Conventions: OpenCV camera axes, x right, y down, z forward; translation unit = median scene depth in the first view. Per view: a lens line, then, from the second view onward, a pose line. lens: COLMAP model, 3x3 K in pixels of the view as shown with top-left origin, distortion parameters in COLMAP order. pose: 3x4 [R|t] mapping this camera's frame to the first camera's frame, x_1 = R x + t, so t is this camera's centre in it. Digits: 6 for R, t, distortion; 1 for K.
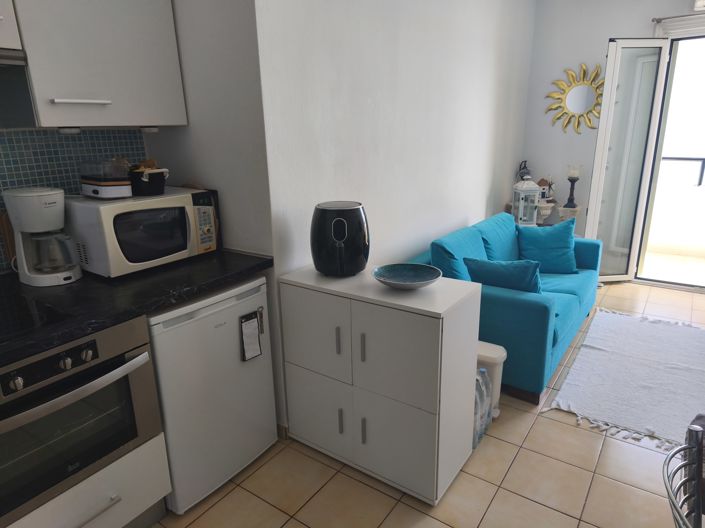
lens RADIAL K [[473.1, 0, 348.3], [0, 473.1, 269.5], [0, 0, 1]] dist [0.053841, -0.030960]
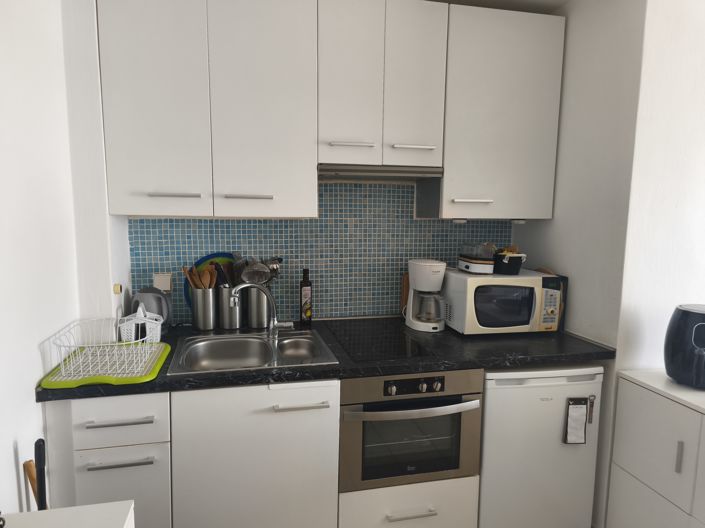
lens RADIAL K [[473.1, 0, 348.3], [0, 473.1, 269.5], [0, 0, 1]] dist [0.053841, -0.030960]
pose [[0.744178, 0.112100, -0.658508, 0.067200], [-0.222810, 0.971017, -0.086497, 0.022632], [0.629726, 0.211092, 0.747586, -0.134641]]
